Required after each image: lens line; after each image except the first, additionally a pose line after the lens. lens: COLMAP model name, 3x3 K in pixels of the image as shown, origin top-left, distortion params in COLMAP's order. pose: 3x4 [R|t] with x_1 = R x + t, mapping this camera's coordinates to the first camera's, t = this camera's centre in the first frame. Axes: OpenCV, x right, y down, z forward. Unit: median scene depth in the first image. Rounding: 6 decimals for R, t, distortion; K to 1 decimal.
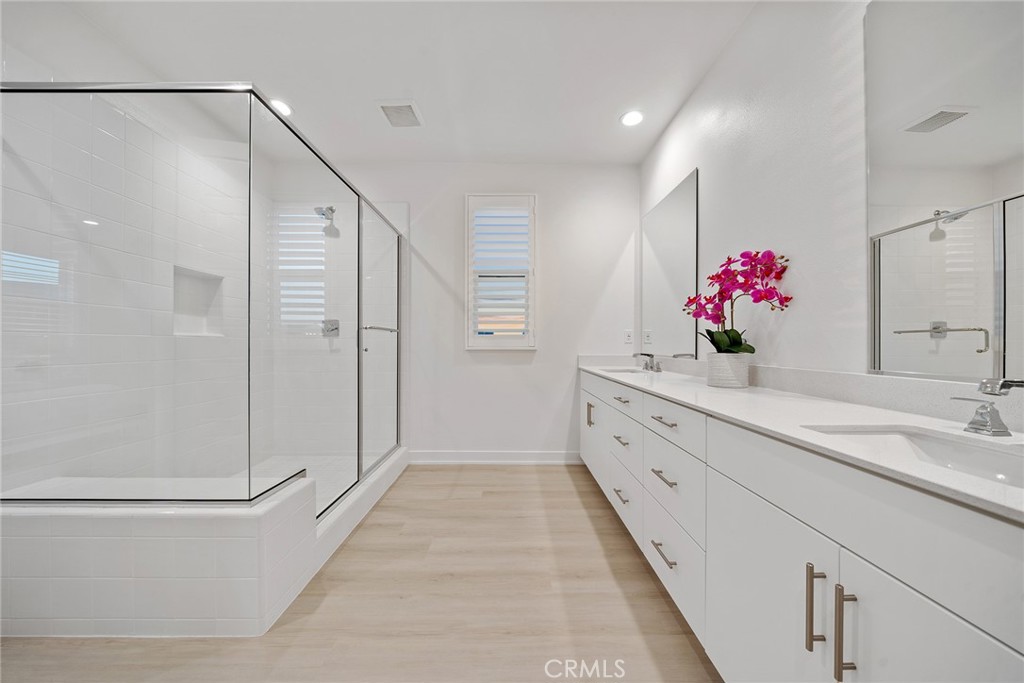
lens RADIAL K [[348.7, 0, 514.2], [0, 348.7, 344.6], [0, 0, 1]] dist [-0.009700, -0.000025]
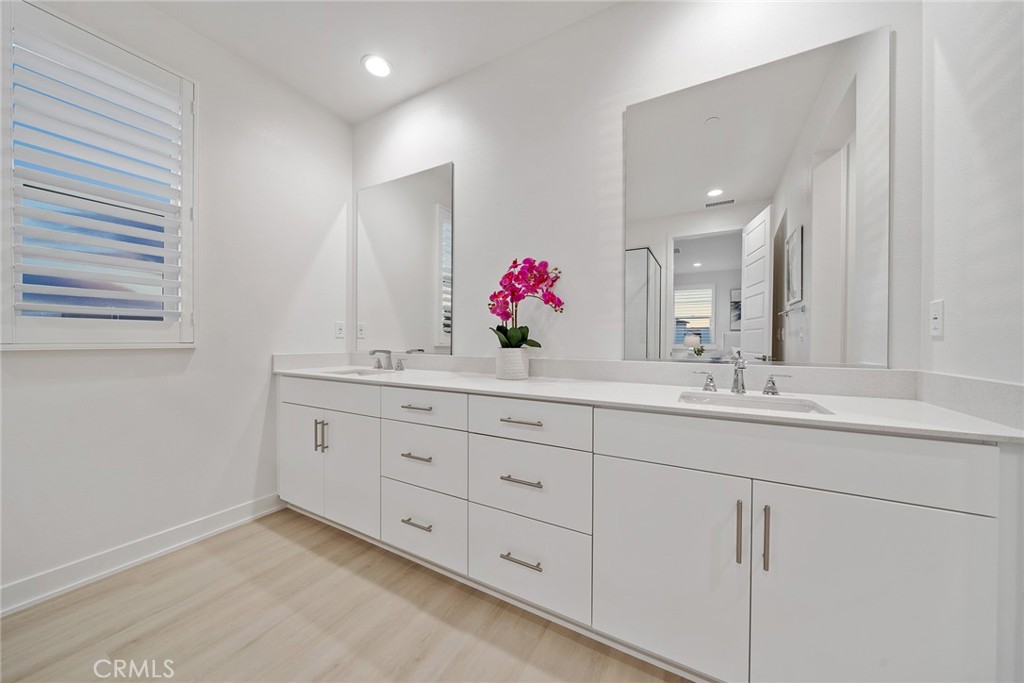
lens RADIAL K [[348.7, 0, 512.4], [0, 348.7, 342.8], [0, 0, 1]] dist [-0.009700, -0.000025]
pose [[0.499108, -0.006849, 0.866513, -0.217548], [-0.001795, 0.999958, 0.008937, -0.000557], [-0.866538, -0.006016, 0.499075, 0.302554]]
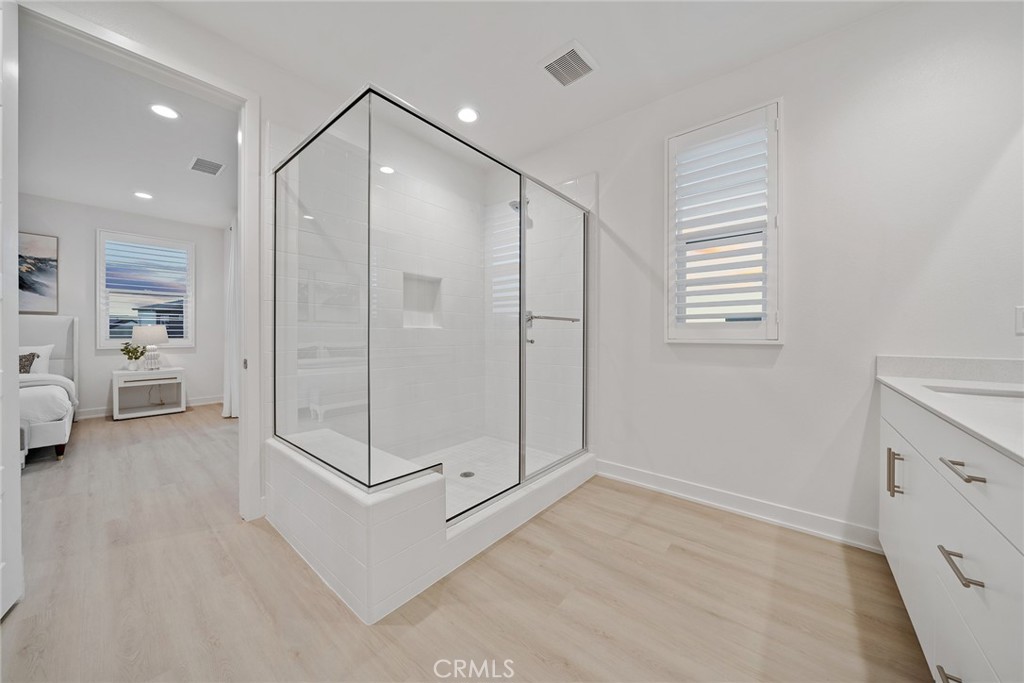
lens RADIAL K [[348.7, 0, 514.9], [0, 348.7, 335.1], [0, 0, 1]] dist [-0.009700, -0.000025]
pose [[0.761849, 0.000596, -0.647755, 0.124647], [-0.002103, 0.999997, -0.001552, -0.000623], [0.647752, 0.002545, 0.761847, 0.257784]]
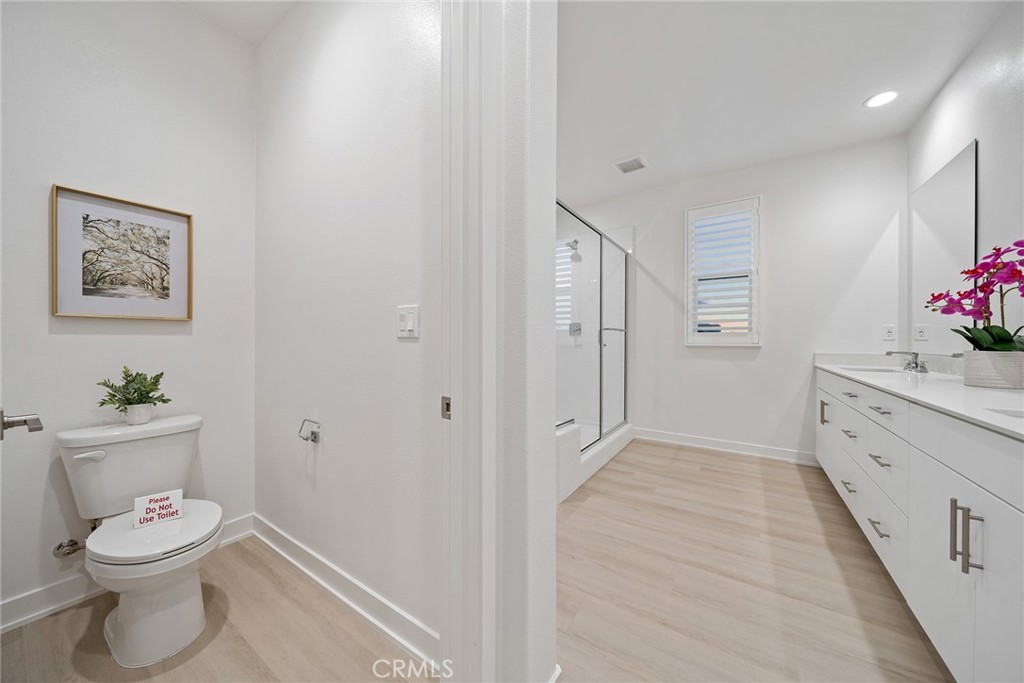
lens RADIAL K [[348.7, 0, 509.5], [0, 348.7, 341.7], [0, 0, 1]] dist [-0.009700, -0.000025]
pose [[0.821502, 0.002266, -0.570200, 0.046055], [-0.001440, 0.999997, 0.001899, -0.000649], [0.570203, -0.000739, 0.821503, -0.324432]]
